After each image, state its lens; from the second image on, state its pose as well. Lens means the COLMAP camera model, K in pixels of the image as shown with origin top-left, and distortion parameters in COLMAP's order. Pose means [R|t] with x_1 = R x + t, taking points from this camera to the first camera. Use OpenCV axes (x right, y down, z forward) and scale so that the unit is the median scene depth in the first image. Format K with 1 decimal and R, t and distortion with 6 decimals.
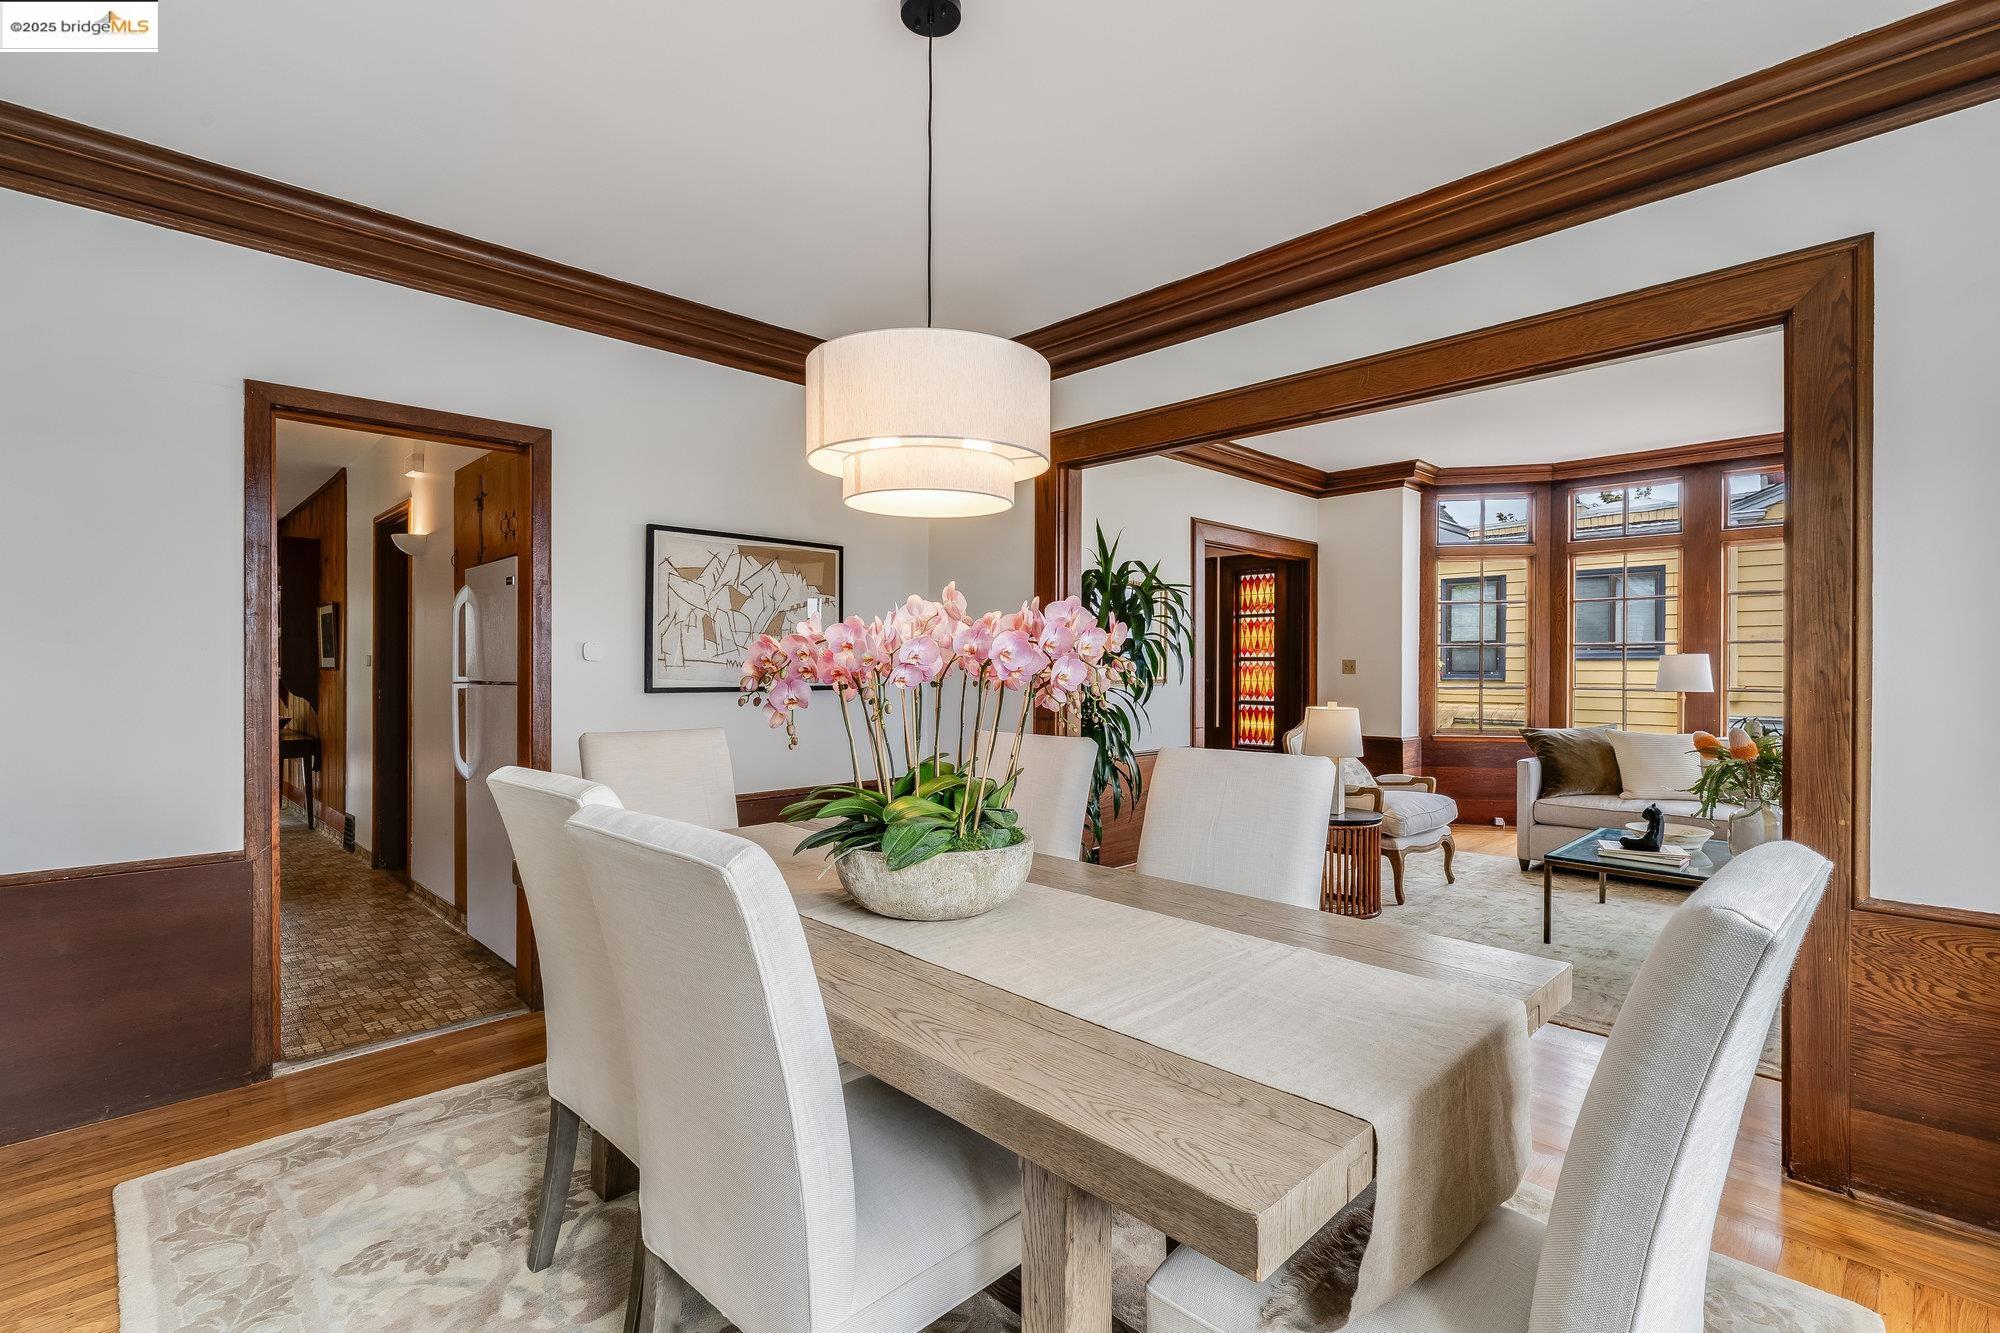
lens RADIAL K [[921.3, 0, 1006.5], [0, 921.3, 667.9], [0, 0, 1]] dist [0.001993, 0.000377]
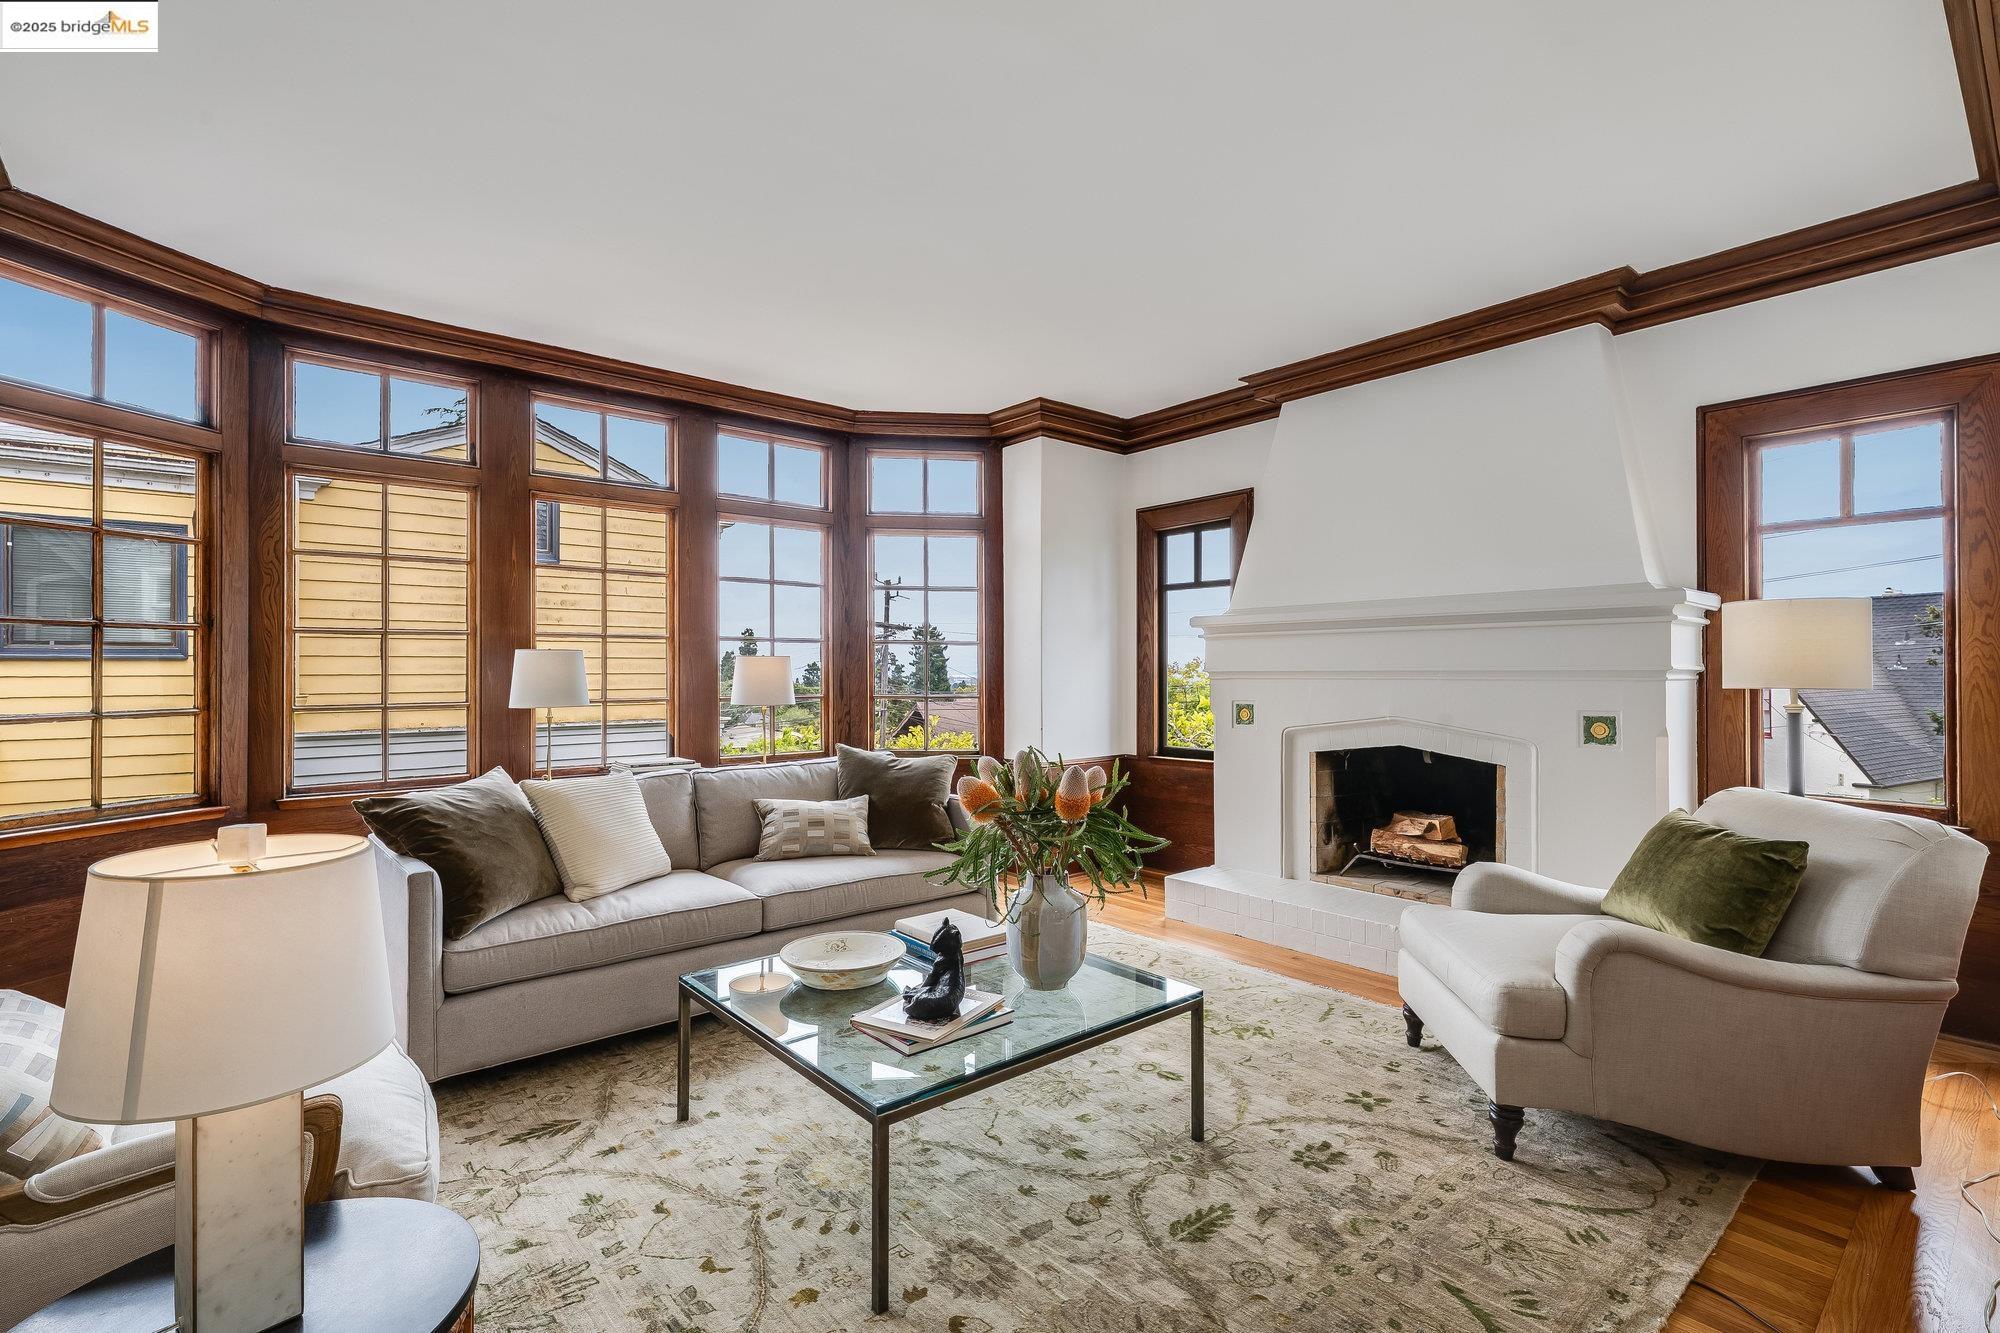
lens RADIAL K [[921.3, 0, 1004.9], [0, 921.3, 658.0], [0, 0, 1]] dist [0.001993, 0.000377]
pose [[0.065710, 0.009095, 0.997797, 0.076637], [0.005322, 0.999941, -0.009465, -0.000703], [-0.997825, 0.005932, 0.065657, 0.445674]]
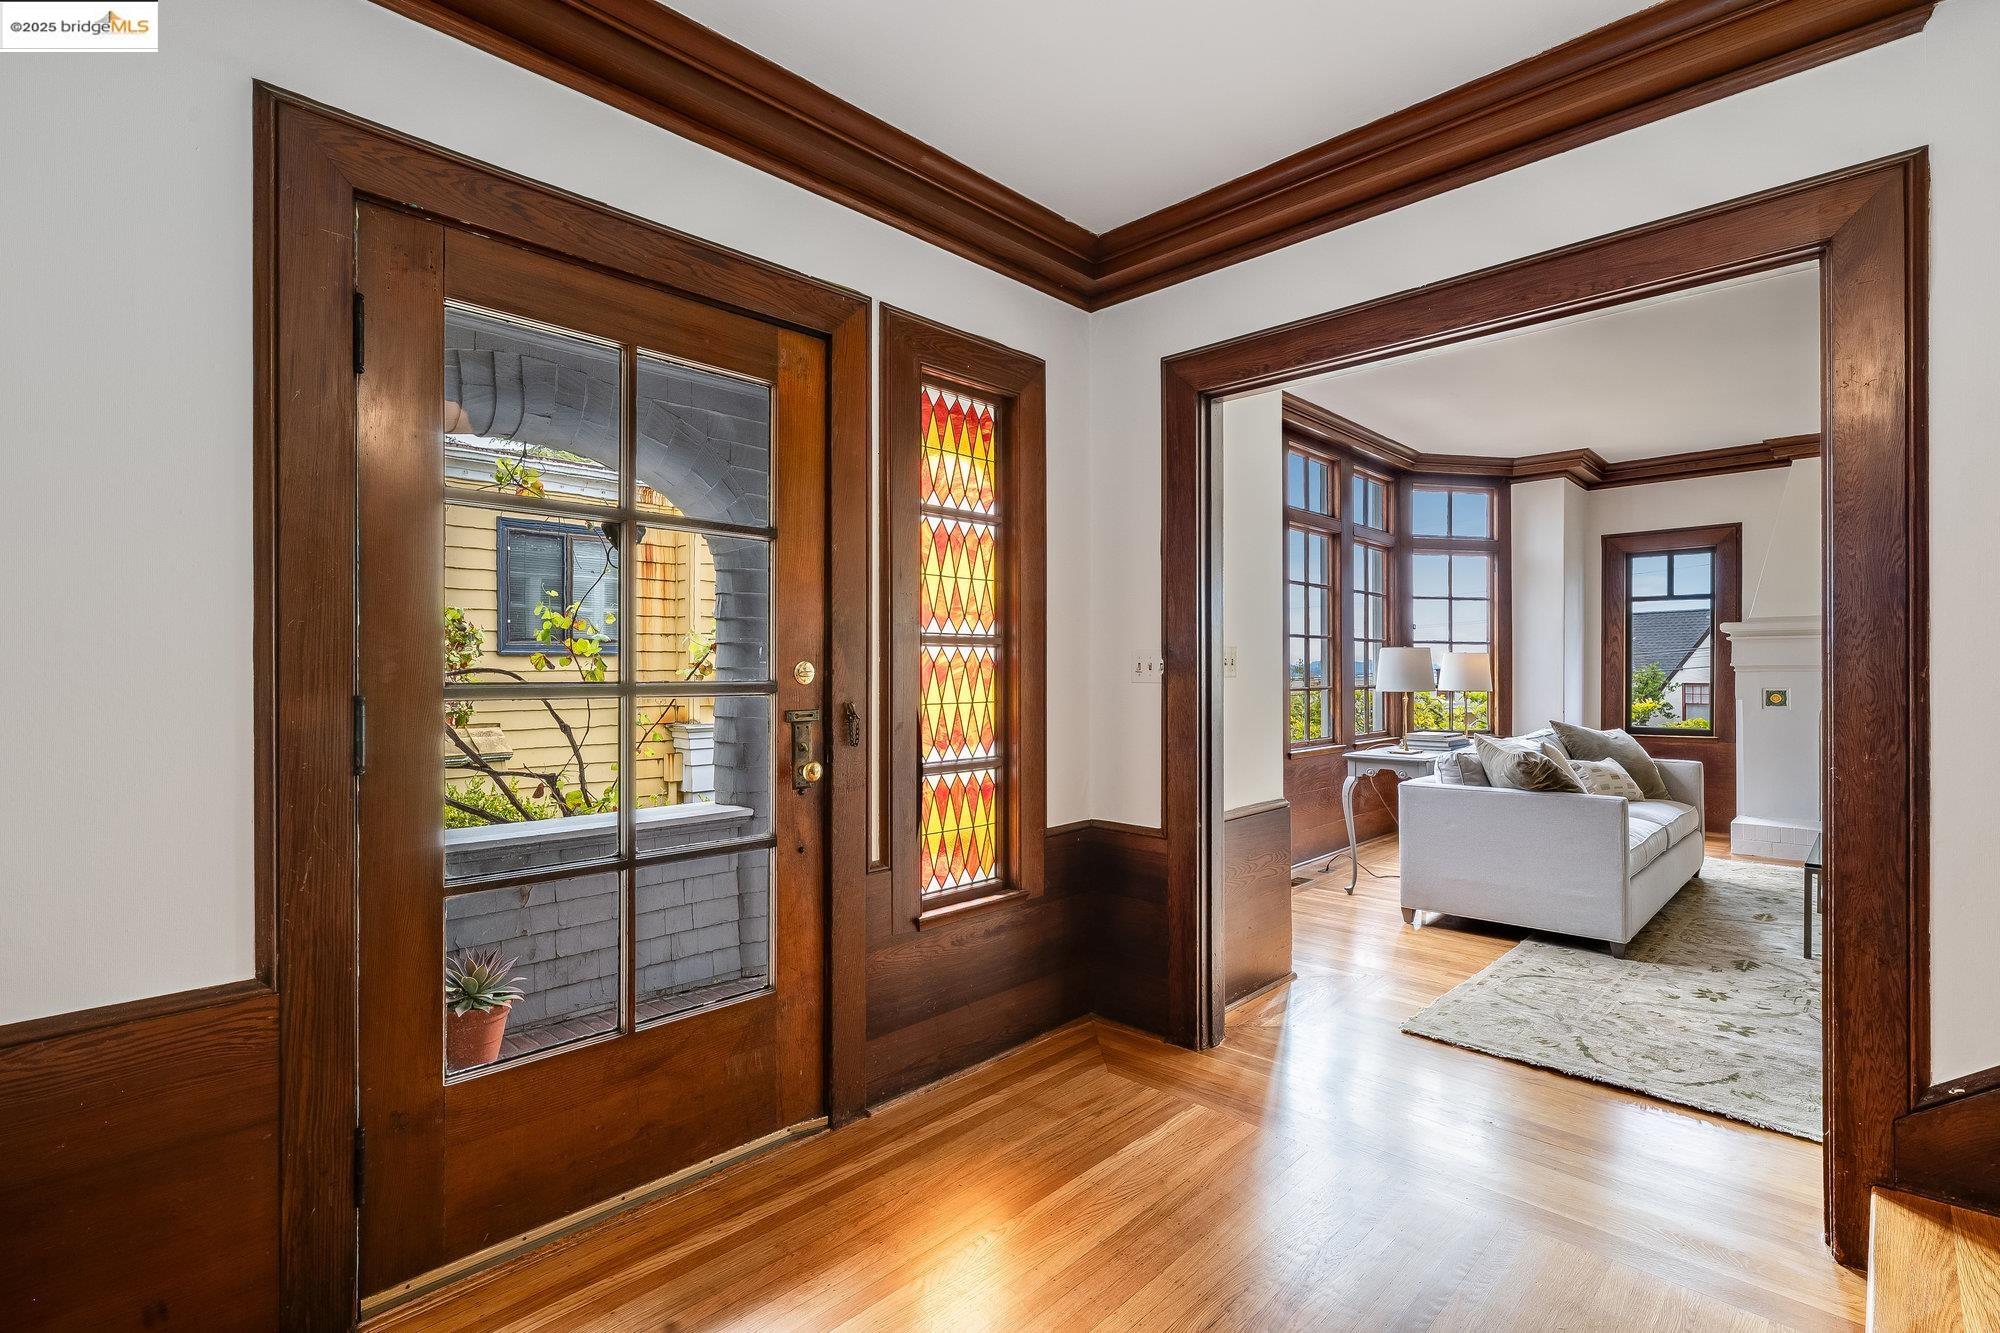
lens RADIAL K [[921.3, 0, 1002.7], [0, 921.3, 675.0], [0, 0, 1]] dist [0.001993, 0.000377]
pose [[-0.028706, -0.009342, 0.999544, -0.076502], [0.005132, 0.999942, 0.009493, 0.000399], [-0.999575, 0.005402, -0.028656, 0.998631]]
